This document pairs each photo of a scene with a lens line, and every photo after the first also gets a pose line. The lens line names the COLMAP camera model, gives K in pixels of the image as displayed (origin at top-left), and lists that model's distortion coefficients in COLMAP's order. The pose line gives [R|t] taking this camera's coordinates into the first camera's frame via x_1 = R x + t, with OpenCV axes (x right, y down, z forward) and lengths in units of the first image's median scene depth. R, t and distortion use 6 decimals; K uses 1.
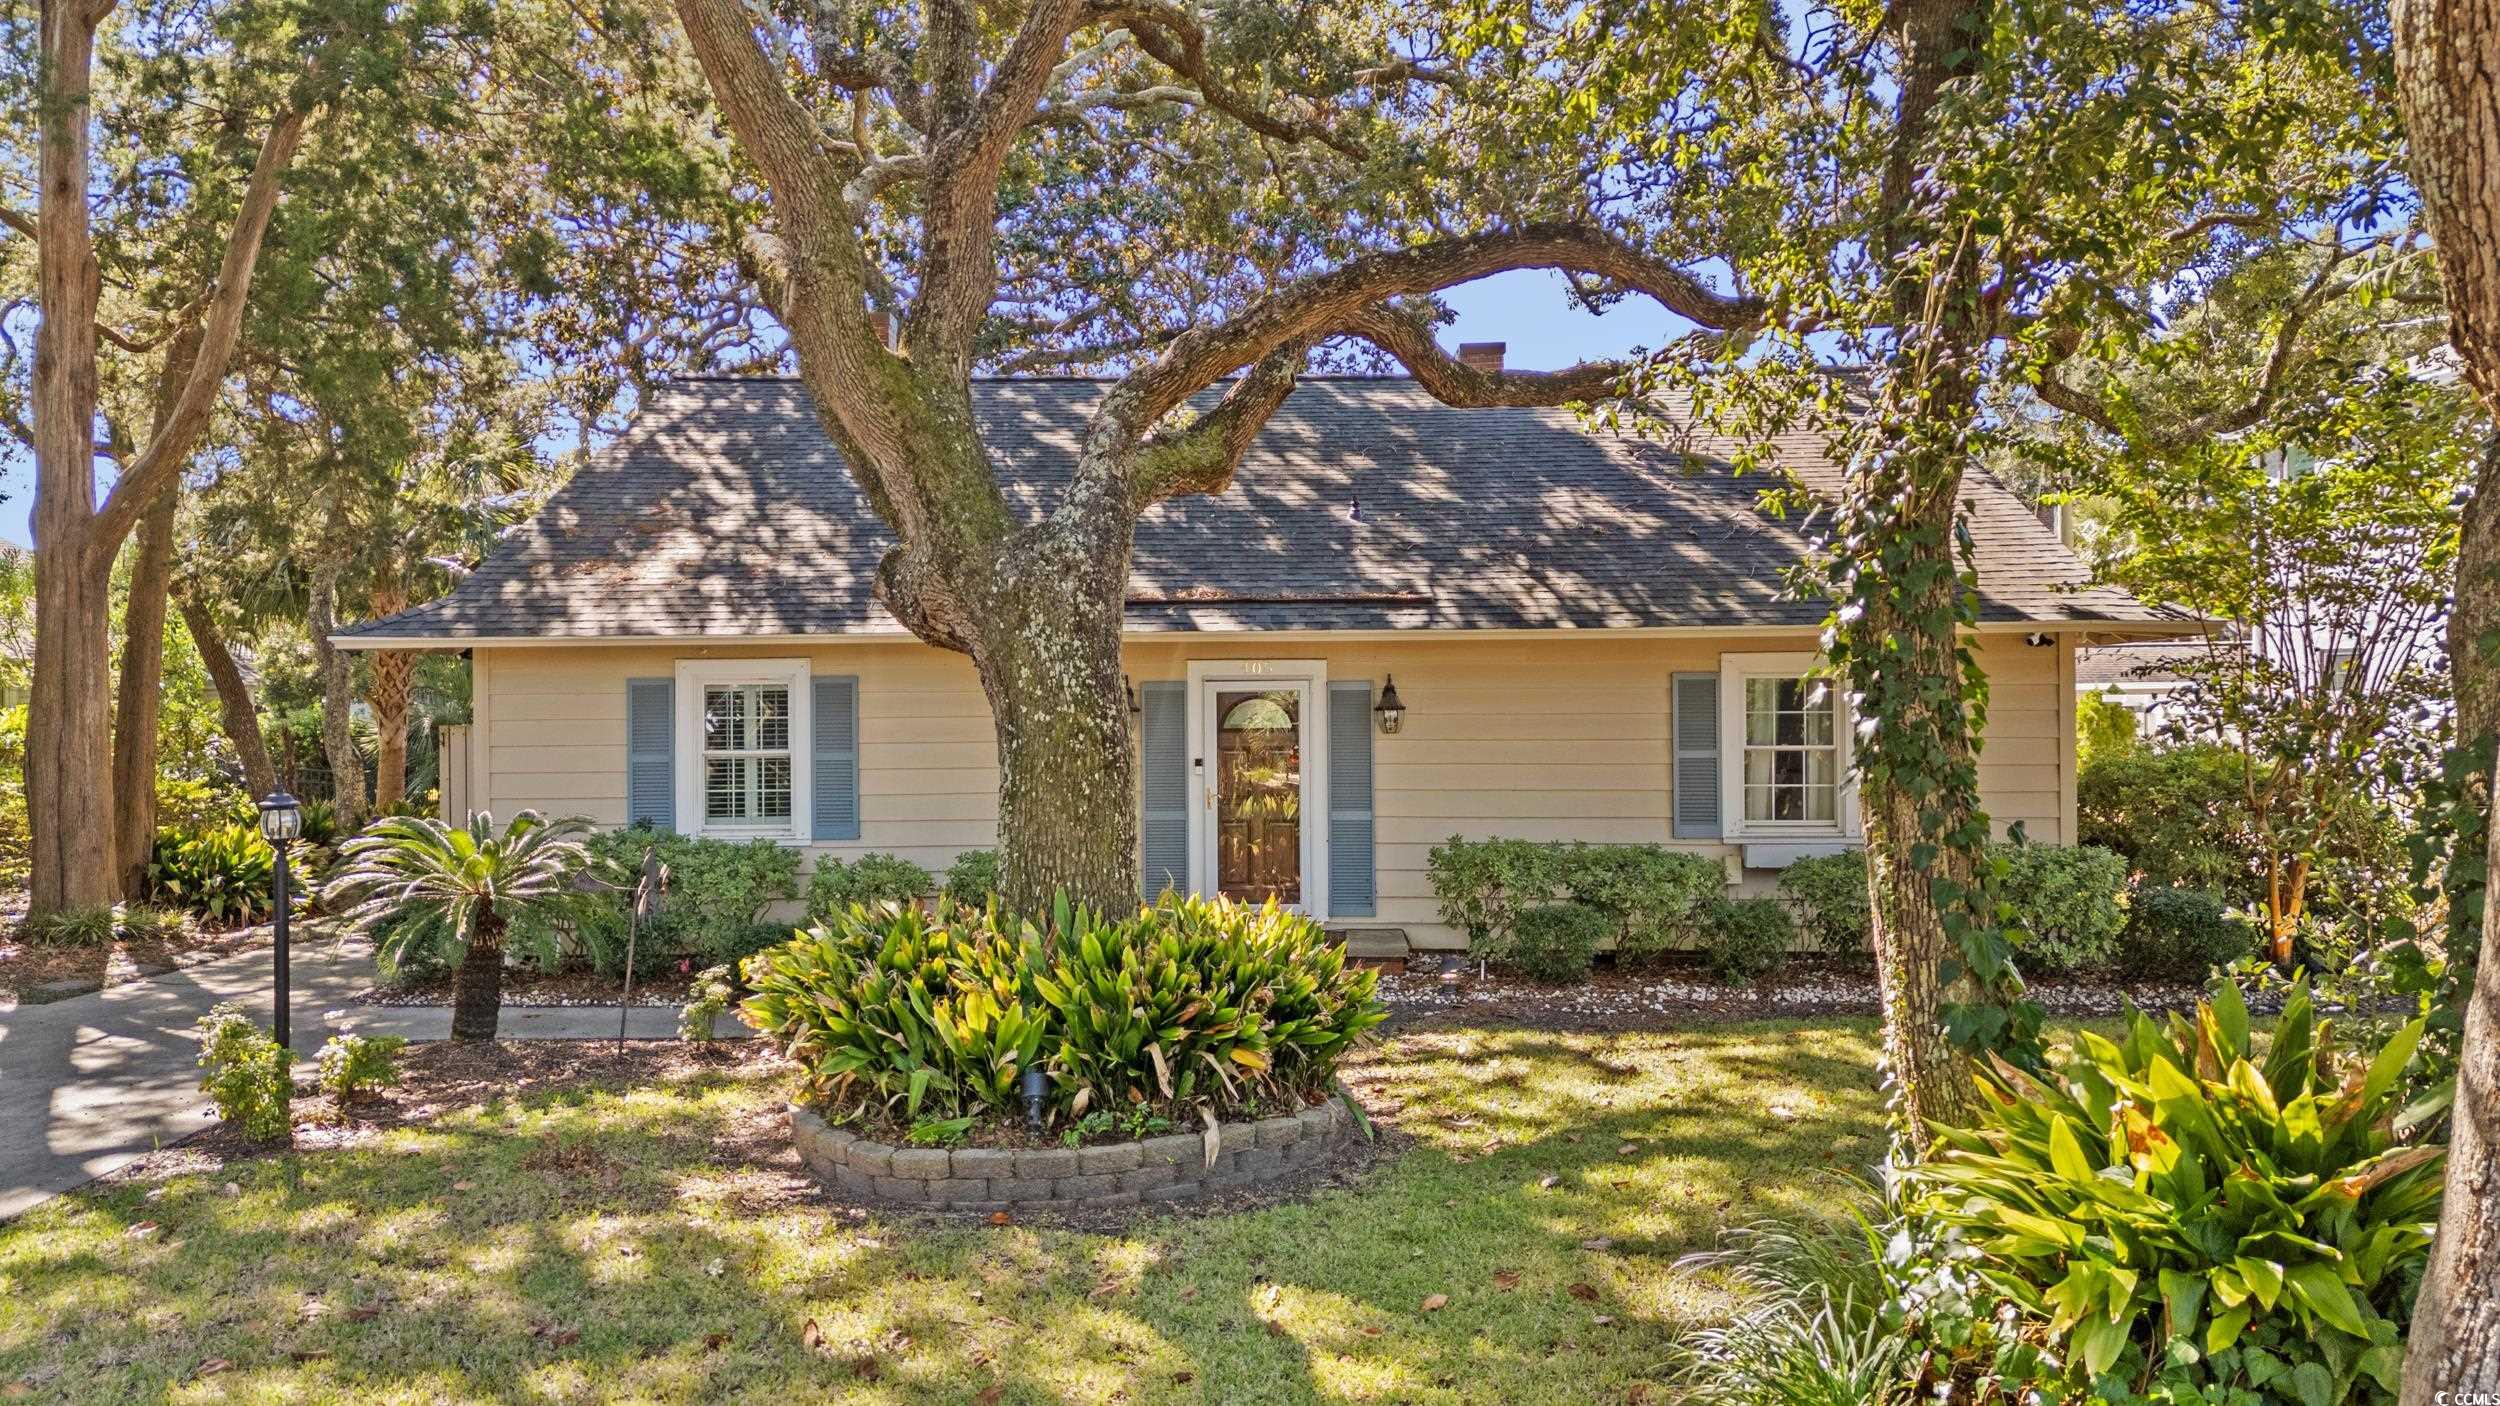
lens RADIAL K [[1822.8, 0, 1250.0], [0, 1822.8, 703.0], [0, 0, 1]] dist [0.002968, 0.000690]
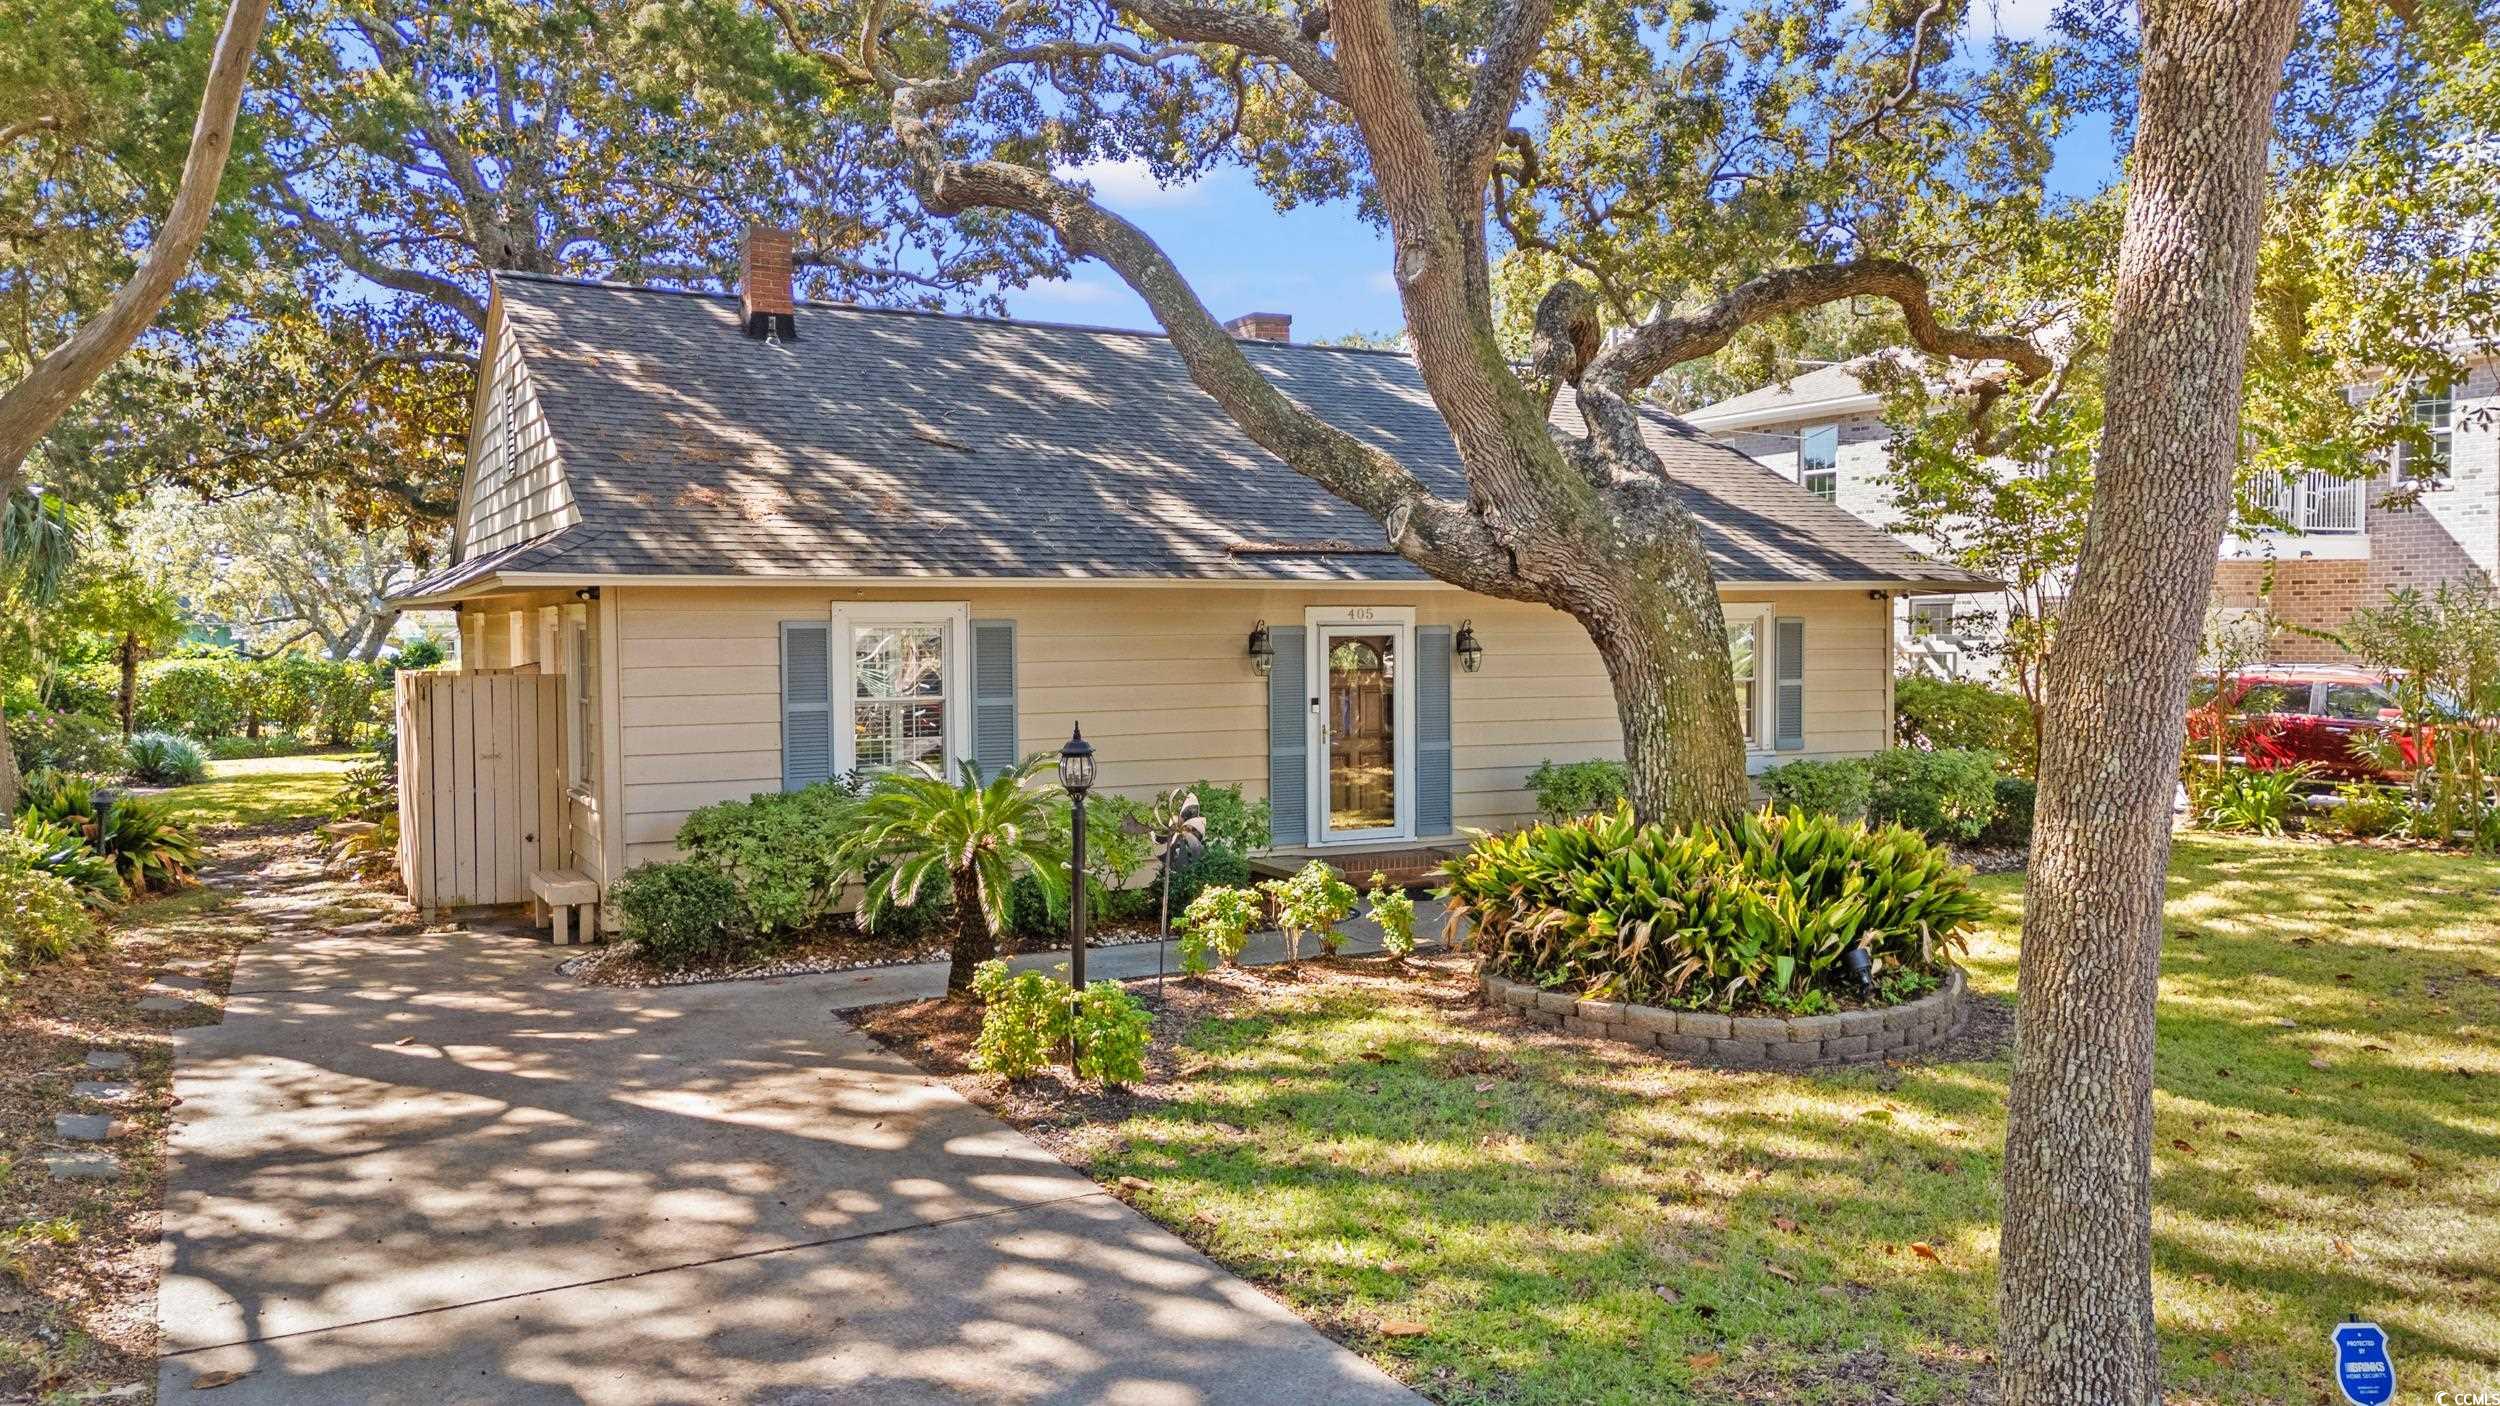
lens RADIAL K [[1822.8, 0, 1250.0], [0, 1822.8, 703.0], [0, 0, 1]] dist [0.002968, 0.000690]
pose [[0.862811, -0.018955, 0.505171, -0.608929], [0.004220, 0.999532, 0.030297, 0.000760], [-0.505508, -0.024009, 0.862488, 0.088705]]
